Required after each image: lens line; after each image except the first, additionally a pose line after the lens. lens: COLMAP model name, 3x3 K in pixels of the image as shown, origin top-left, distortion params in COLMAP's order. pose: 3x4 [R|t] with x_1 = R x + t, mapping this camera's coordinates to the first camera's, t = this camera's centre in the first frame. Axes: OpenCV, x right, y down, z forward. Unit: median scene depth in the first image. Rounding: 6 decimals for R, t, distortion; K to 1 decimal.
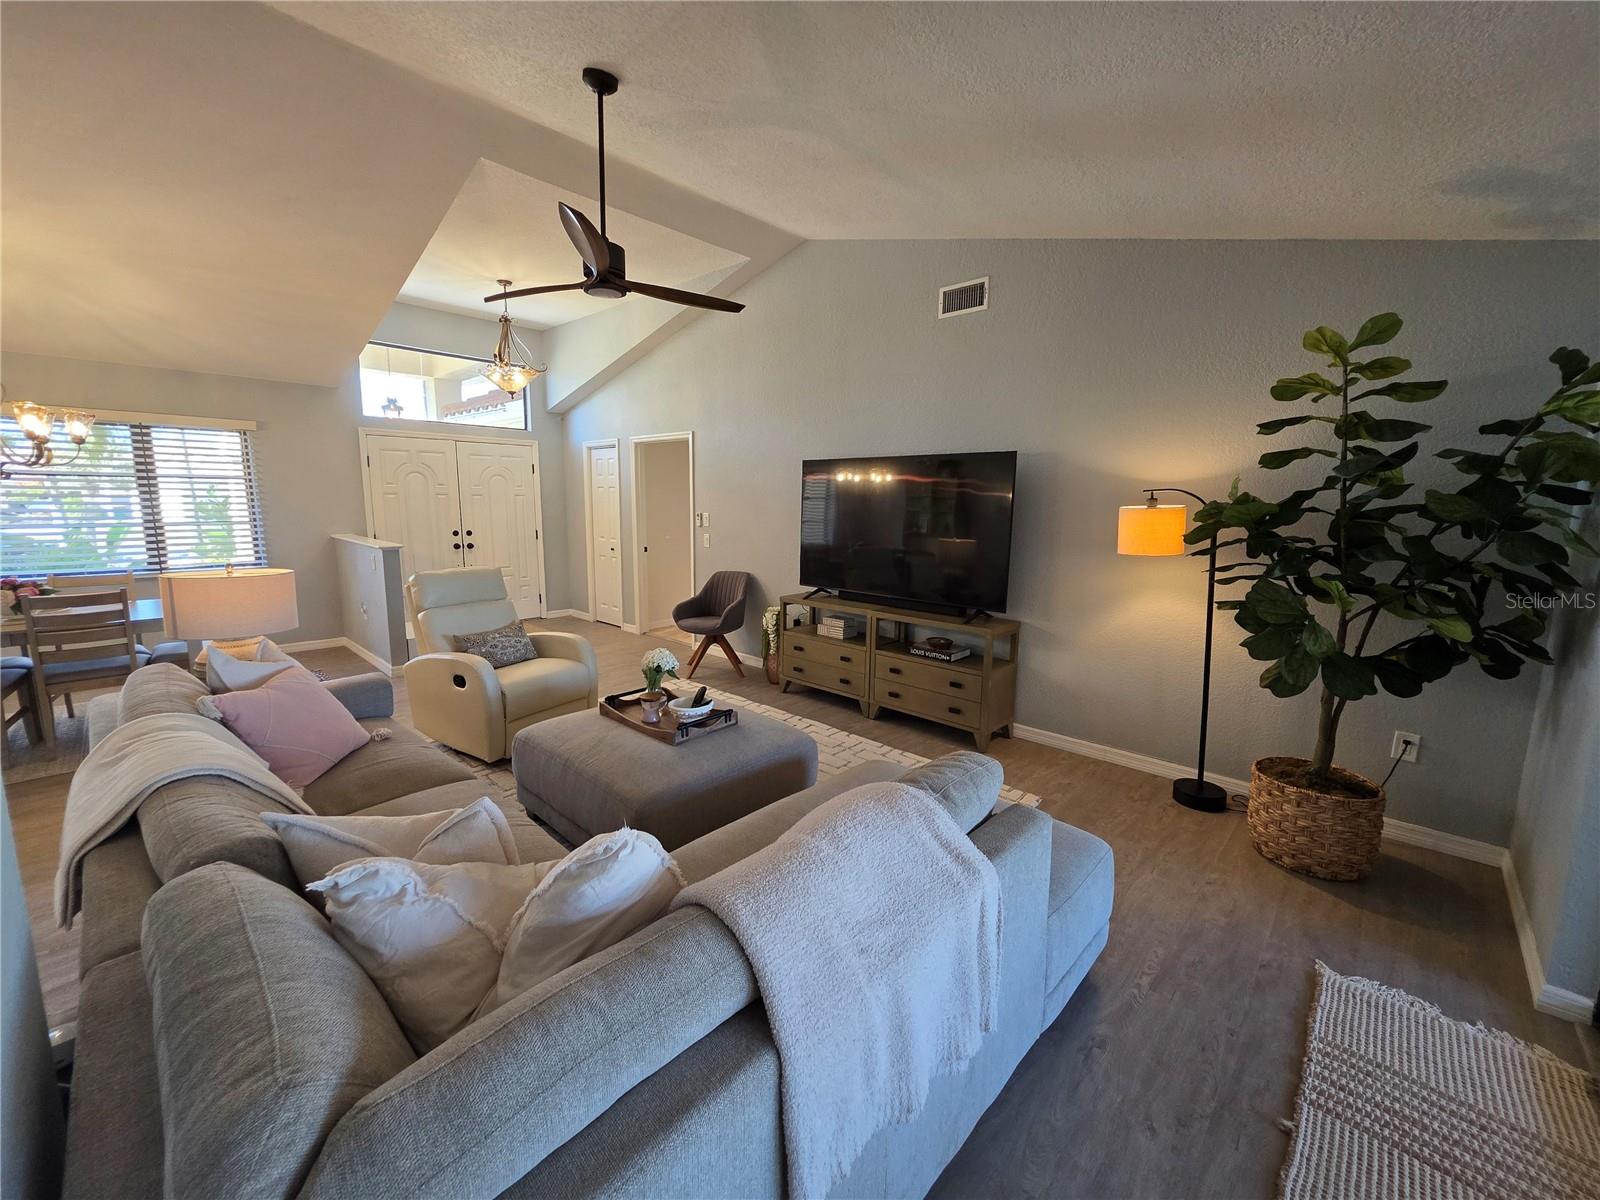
lens RADIAL K [[636.8, 0, 794.4], [0, 636.8, 593.5], [0, 0, 1]] dist [0.000572, 0.000283]
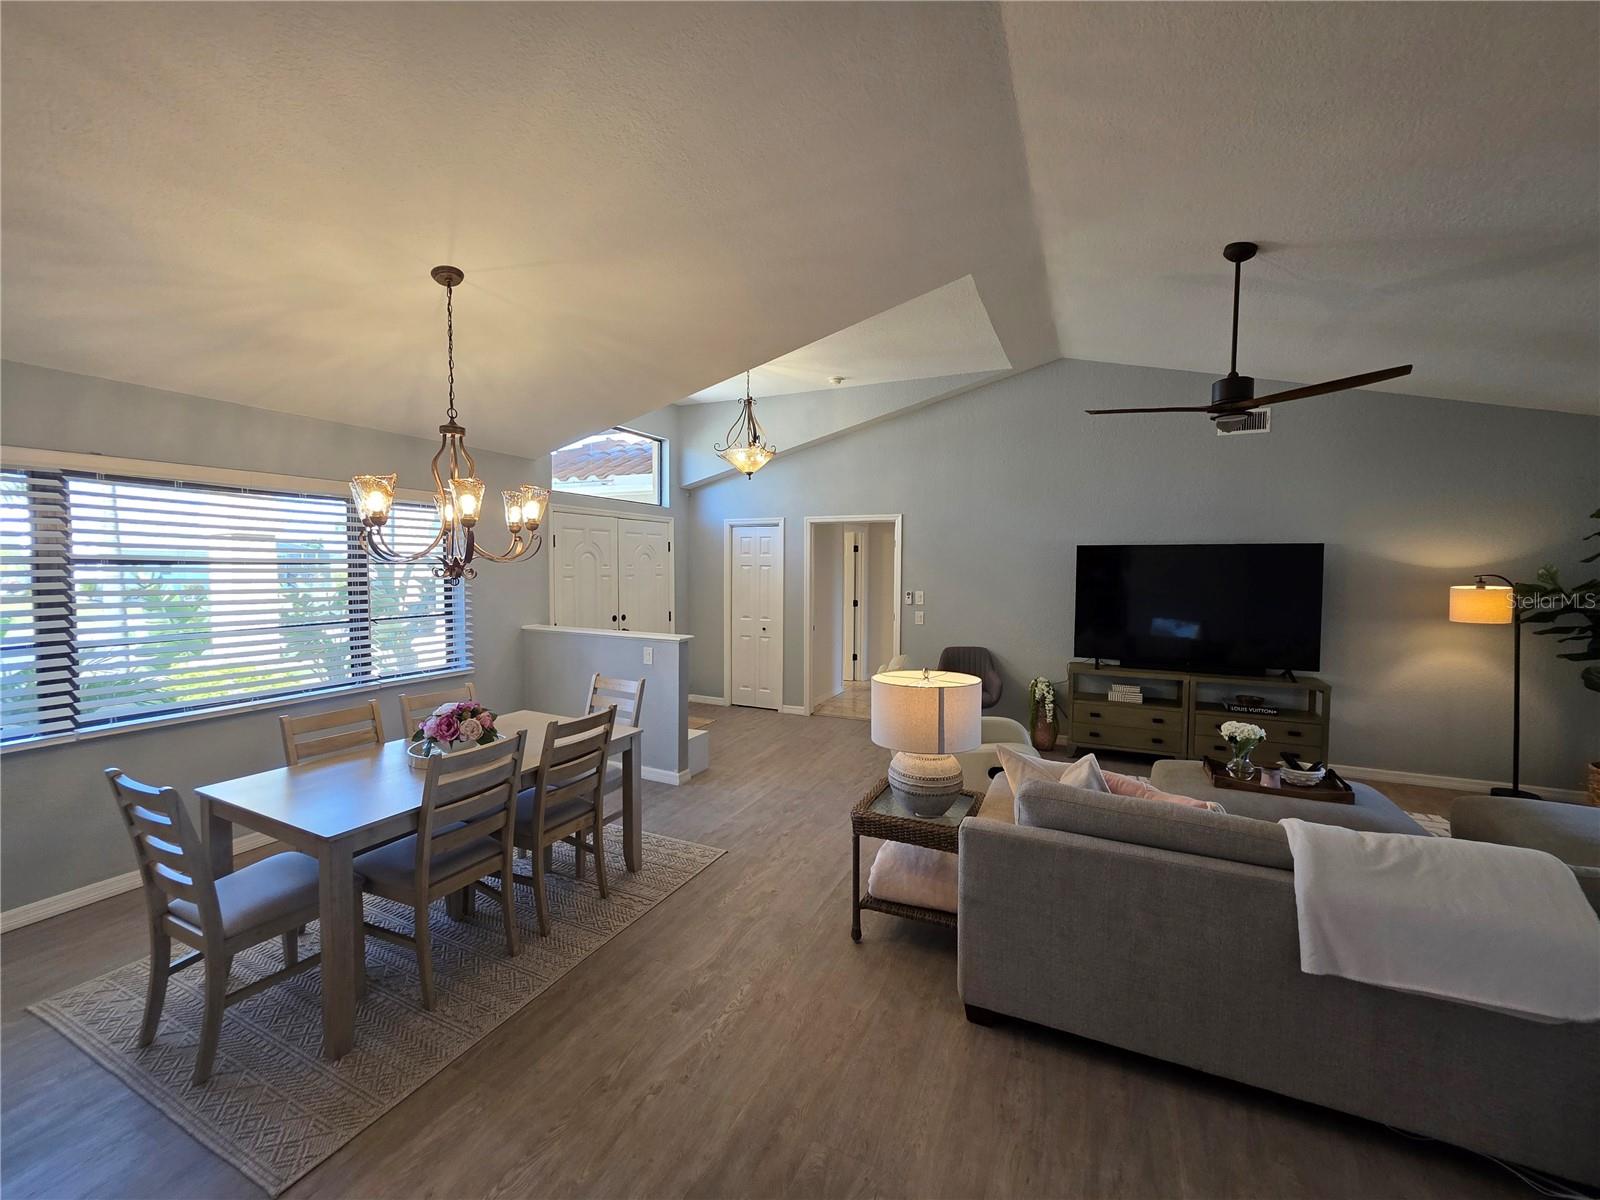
lens RADIAL K [[636.8, 0, 794.4], [0, 636.8, 593.5], [0, 0, 1]] dist [0.000572, 0.000283]
pose [[0.951897, -0.022201, 0.305612, -0.843039], [0.052564, 0.994418, -0.091483, -0.050367], [-0.301876, 0.103147, 0.947751, 0.096518]]
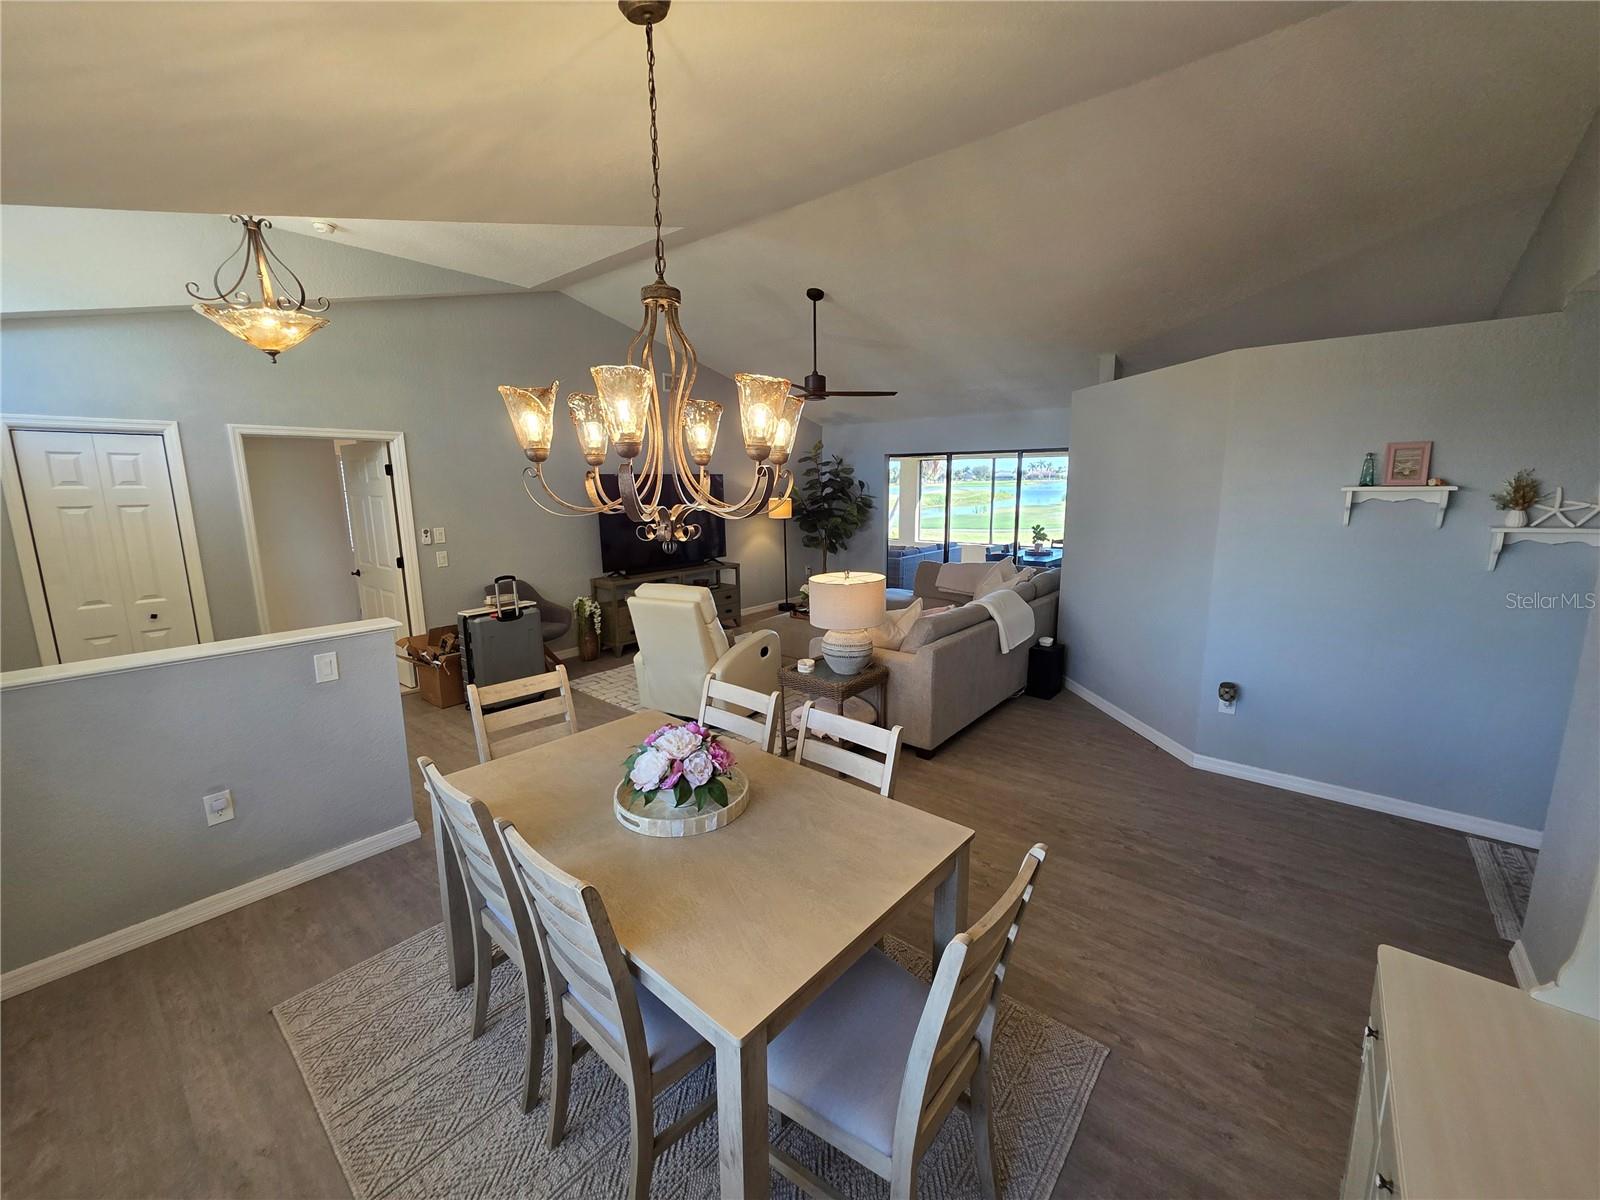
lens RADIAL K [[642.5, 0, 790.2], [0, 642.5, 594.4], [0, 0, 1]] dist [0.006240, -0.000046]
pose [[-0.051607, -0.185875, 0.981217, -1.363982], [0.159617, 0.968360, 0.191835, -0.169426], [-0.985829, 0.166519, -0.020305, 0.715886]]
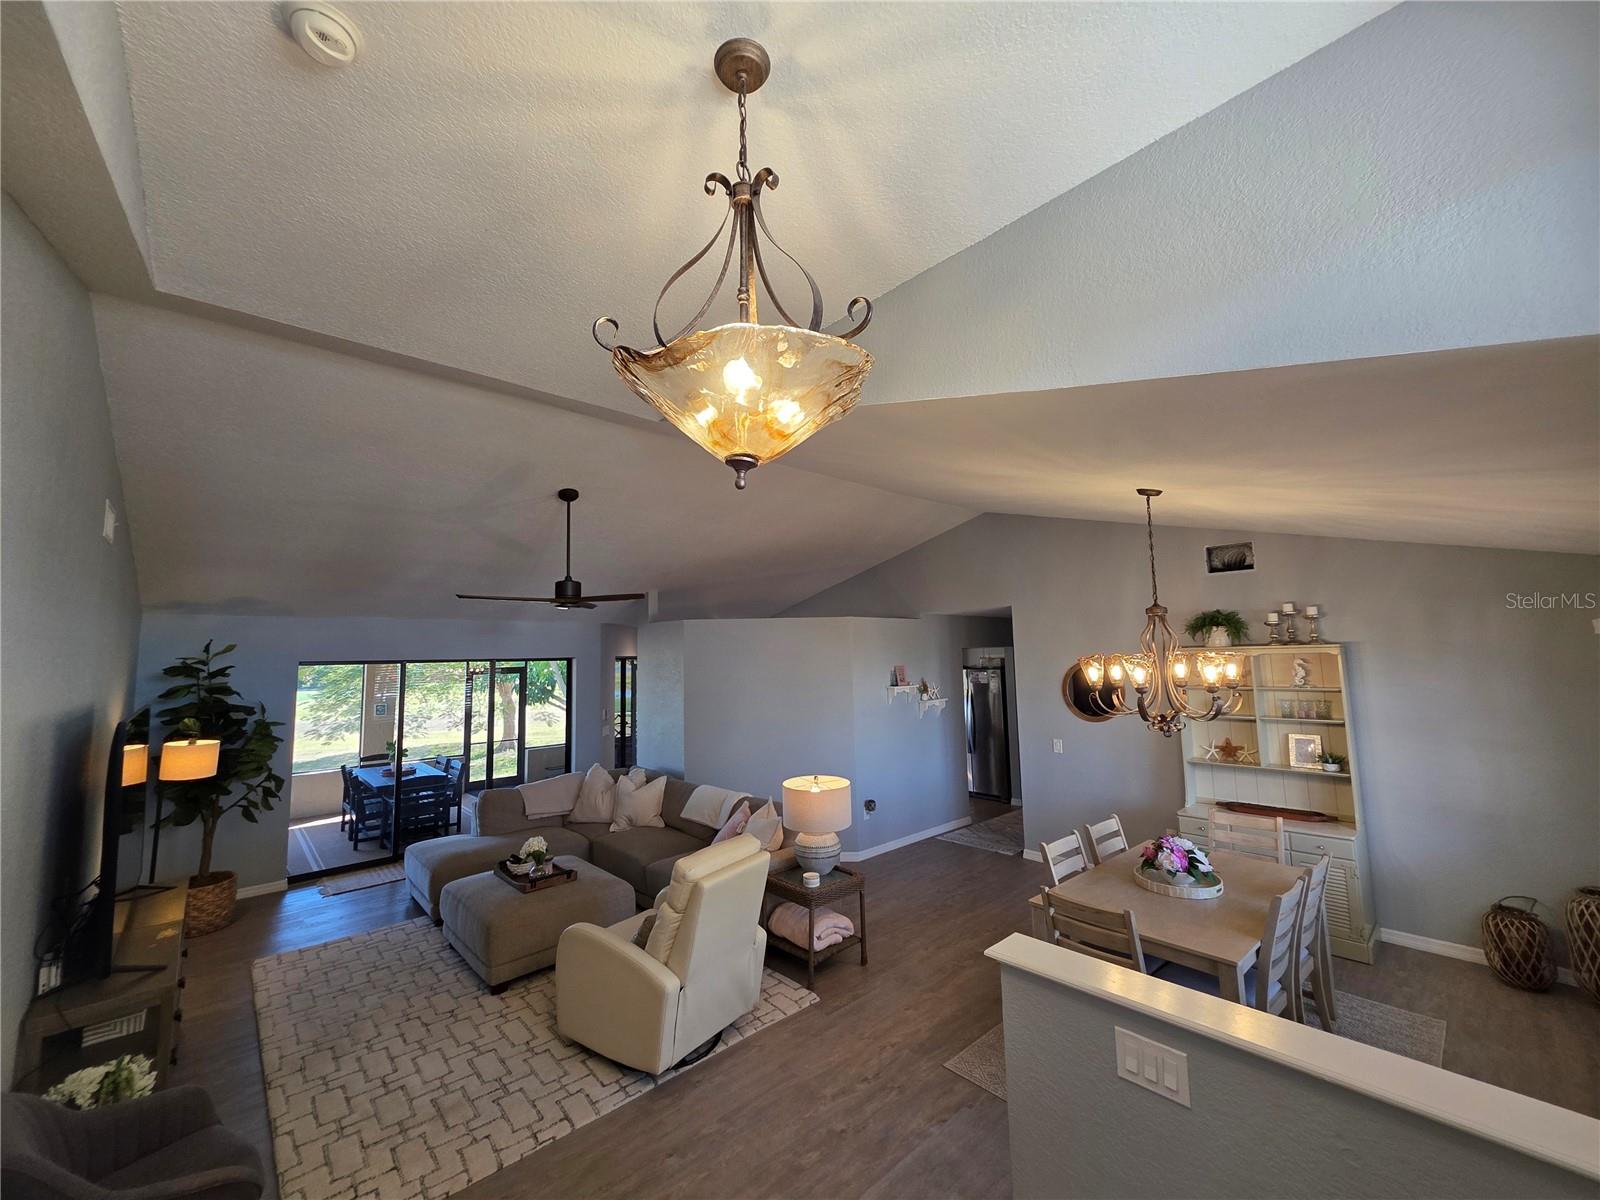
lens RADIAL K [[636.8, 0, 794.4], [0, 636.8, 593.5], [0, 0, 1]] dist [0.000572, 0.000283]
pose [[-0.996605, 0.017901, 0.080367, -0.598753], [0.022031, 0.998466, 0.050805, -0.341597], [-0.079334, 0.052403, -0.995470, 1.532443]]
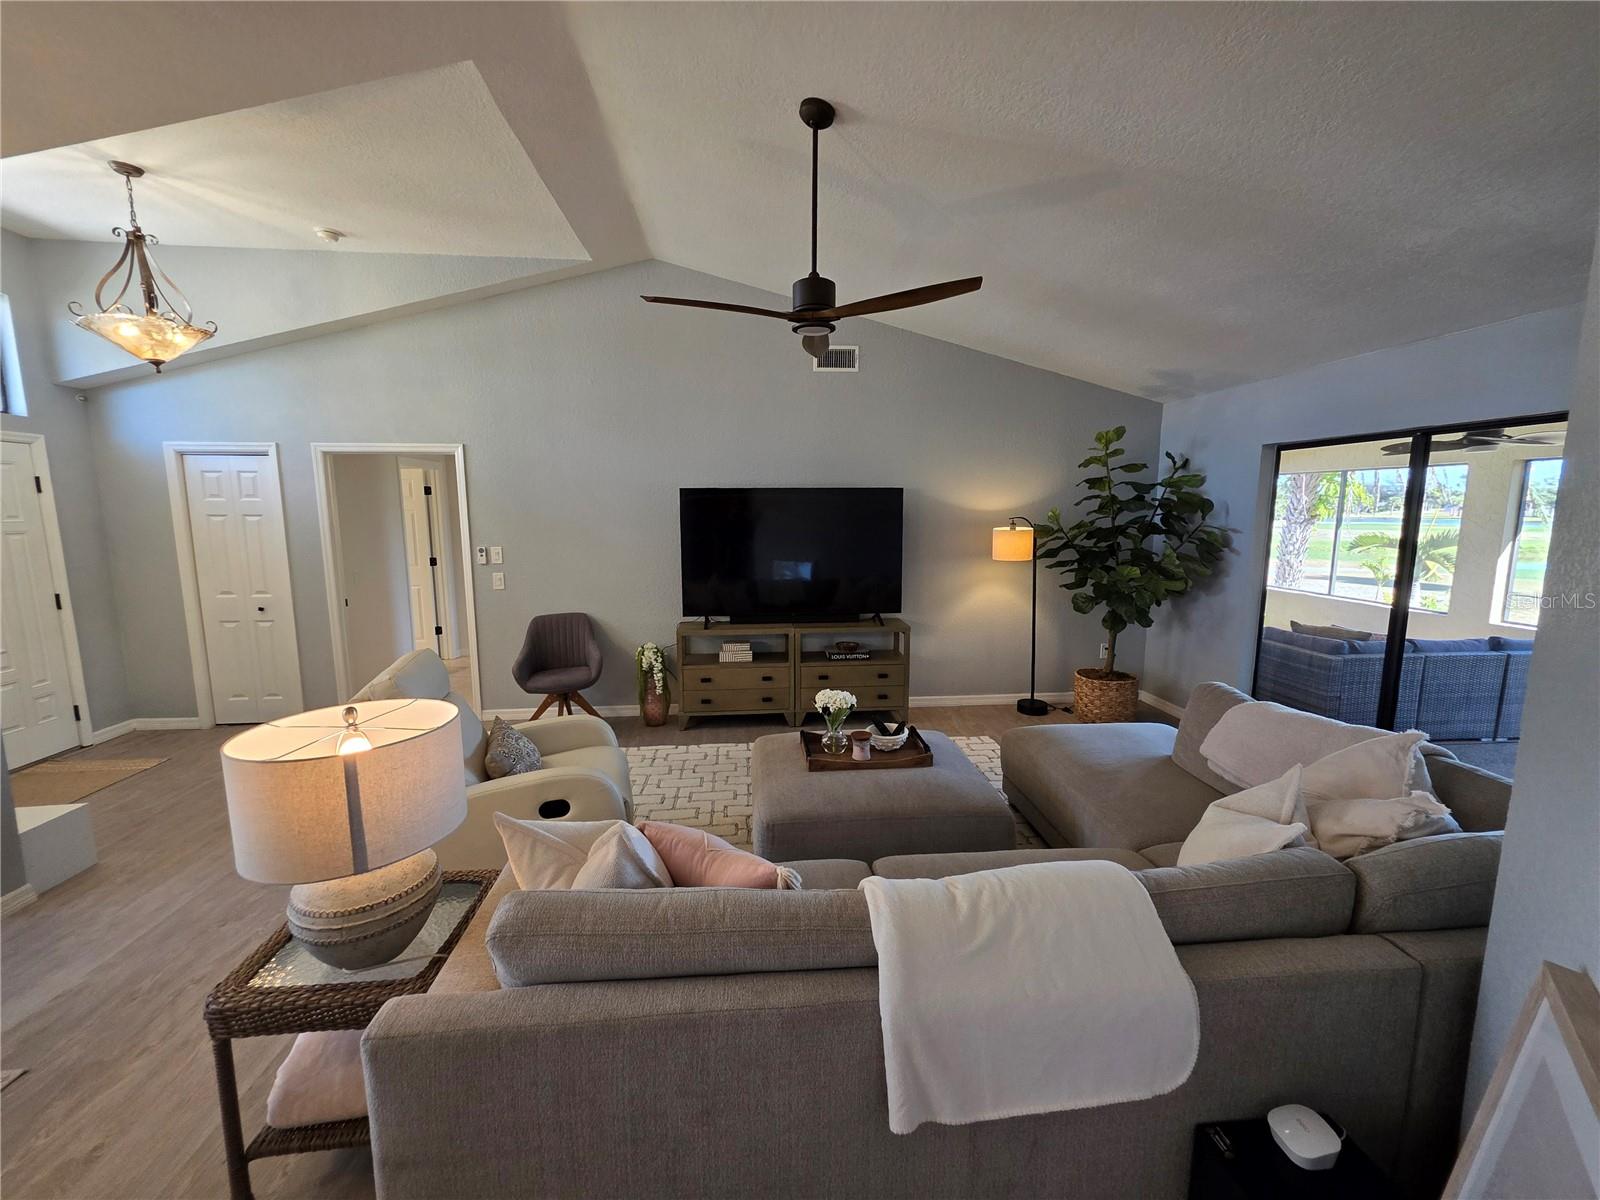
lens RADIAL K [[642.5, 0, 790.2], [0, 642.5, 594.4], [0, 0, 1]] dist [0.006240, -0.000046]
pose [[0.672135, -0.113489, 0.731680, -0.634699], [0.121147, 0.991723, 0.042536, -0.073351], [-0.730451, 0.060051, 0.680320, 0.229728]]
